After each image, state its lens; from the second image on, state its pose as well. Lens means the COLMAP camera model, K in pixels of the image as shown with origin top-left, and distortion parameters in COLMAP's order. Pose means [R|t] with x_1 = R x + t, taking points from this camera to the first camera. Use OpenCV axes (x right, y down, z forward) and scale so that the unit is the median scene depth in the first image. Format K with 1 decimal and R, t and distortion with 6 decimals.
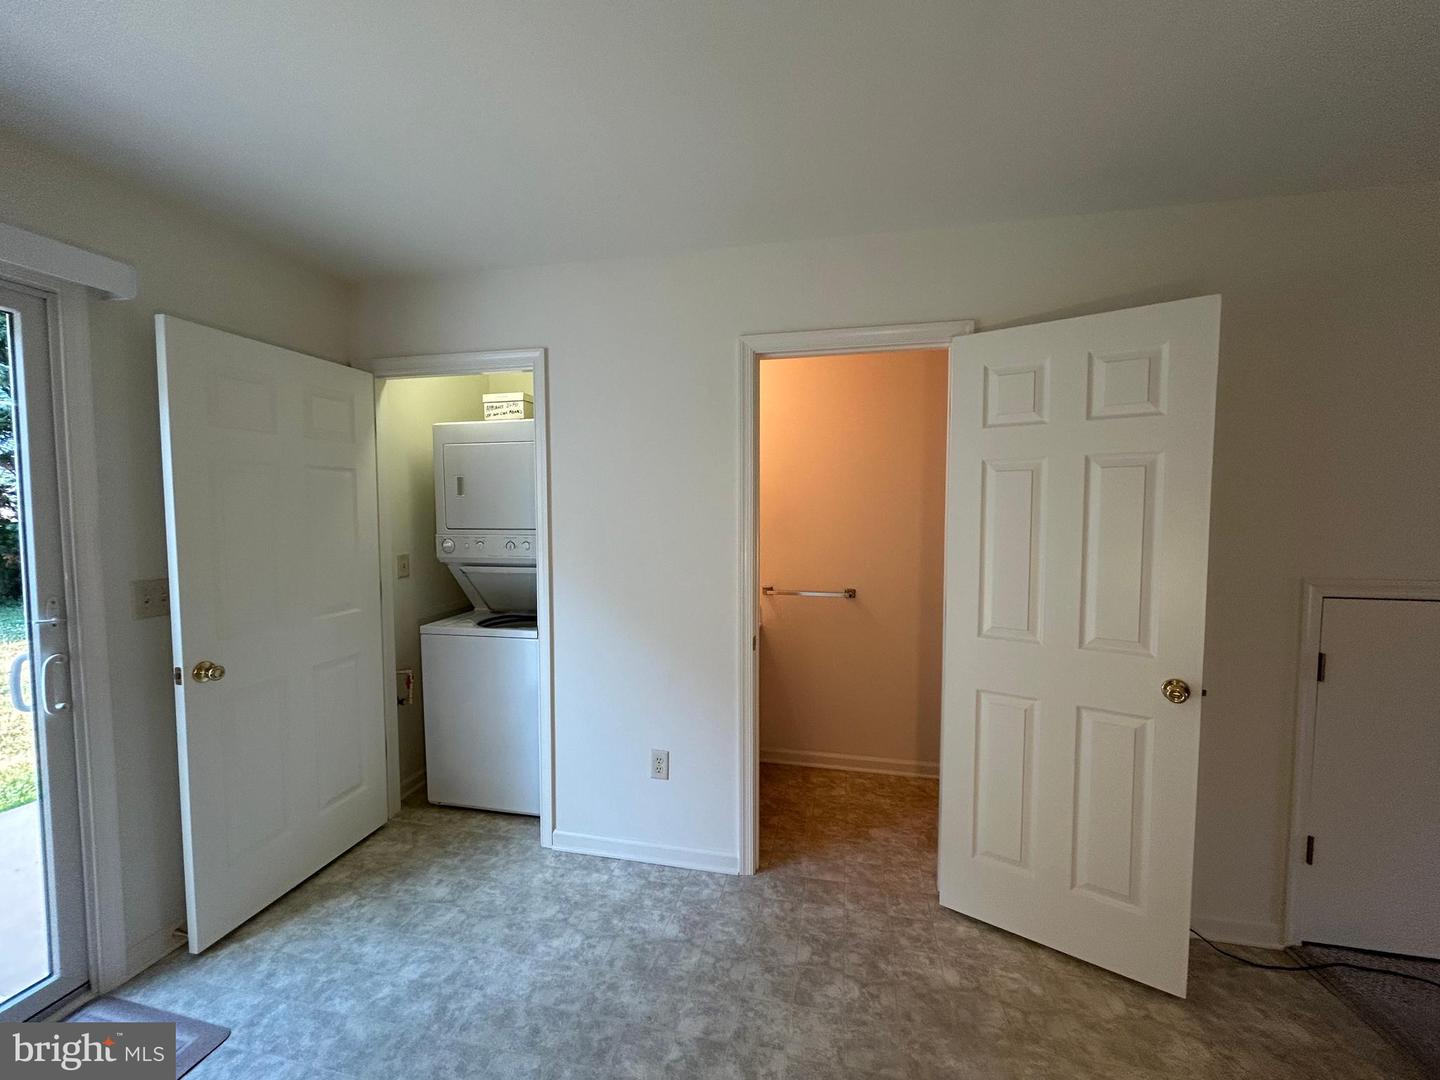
lens RADIAL K [[575.4, 0, 715.3], [0, 575.4, 542.0], [0, 0, 1]] dist [0.001534, -0.000021]
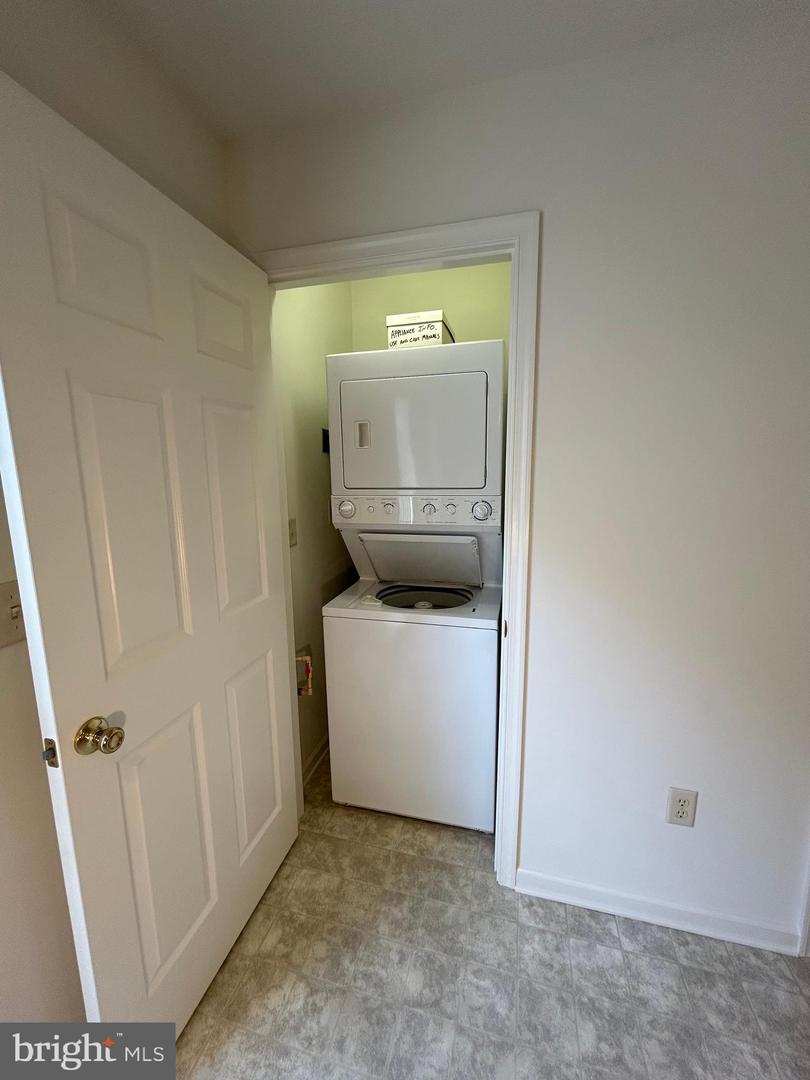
lens RADIAL K [[431.5, 0, 403.2], [0, 431.5, 536.1], [0, 0, 1]] dist [0.001534, -0.000021]
pose [[0.998928, -0.003887, -0.046120, -0.486267], [0.008505, 0.994913, 0.100377, -0.022344], [0.045495, -0.100662, 0.993880, 0.528841]]
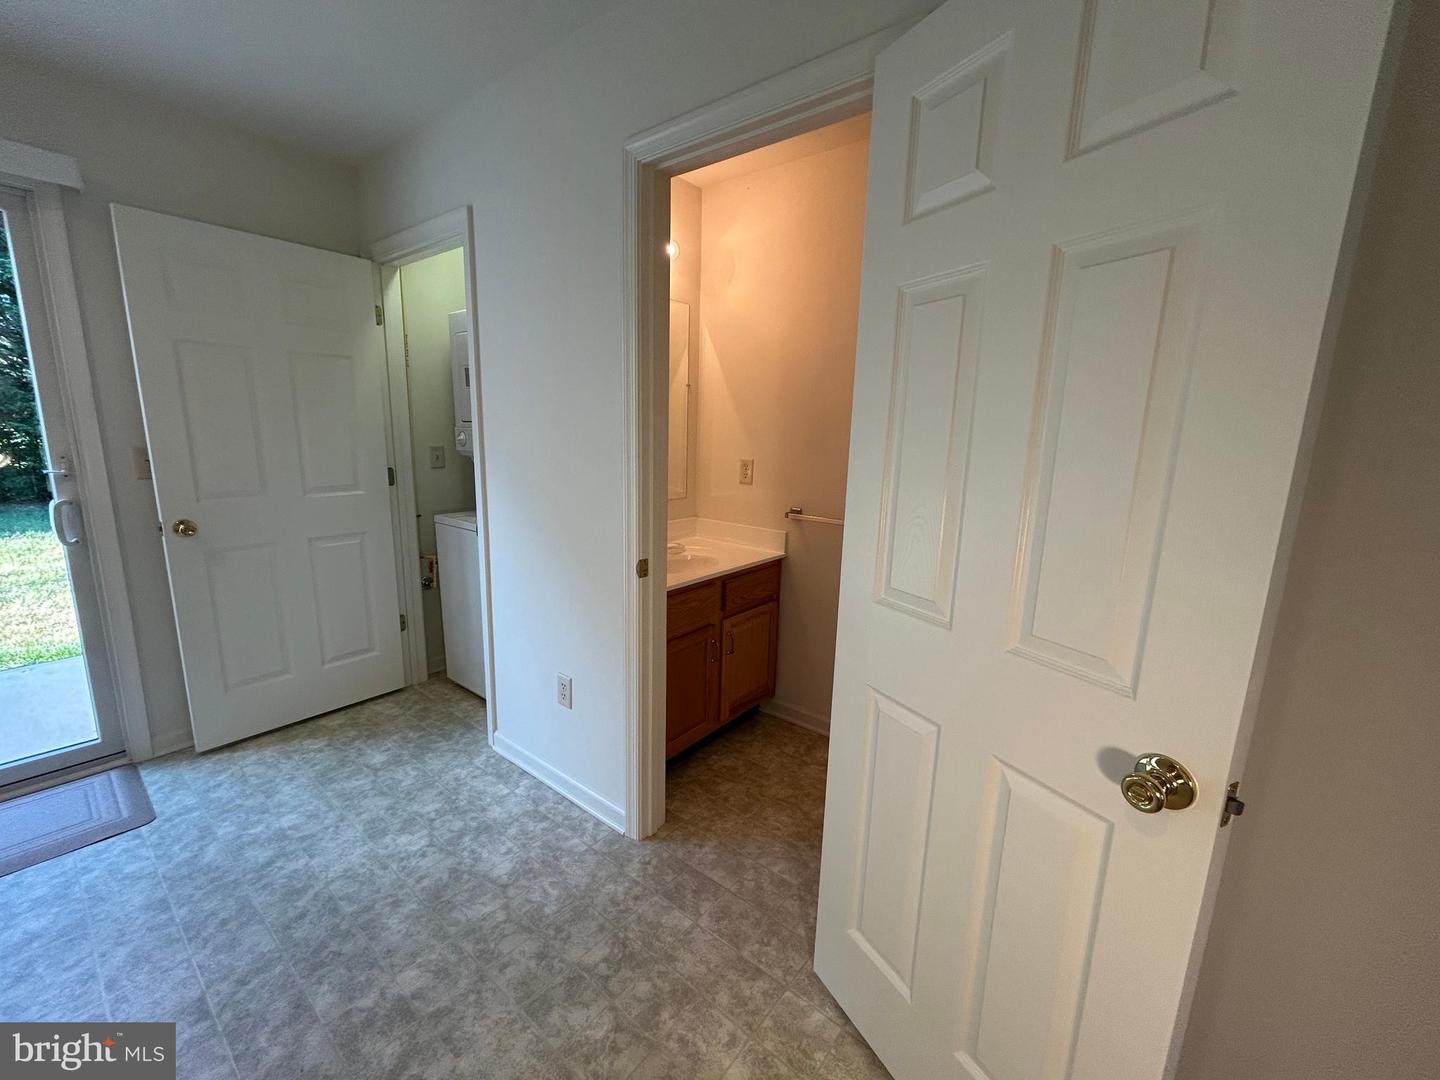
lens RADIAL K [[574.2, 0, 720.0], [0, 574.2, 540.0], [0, 0, 1]] dist [0.001110, 0.000173]
pose [[0.896866, 0.106827, -0.429208, 0.534562], [-0.052876, 0.989331, 0.135749, 0.028986], [0.439131, -0.099054, 0.892946, 0.386819]]
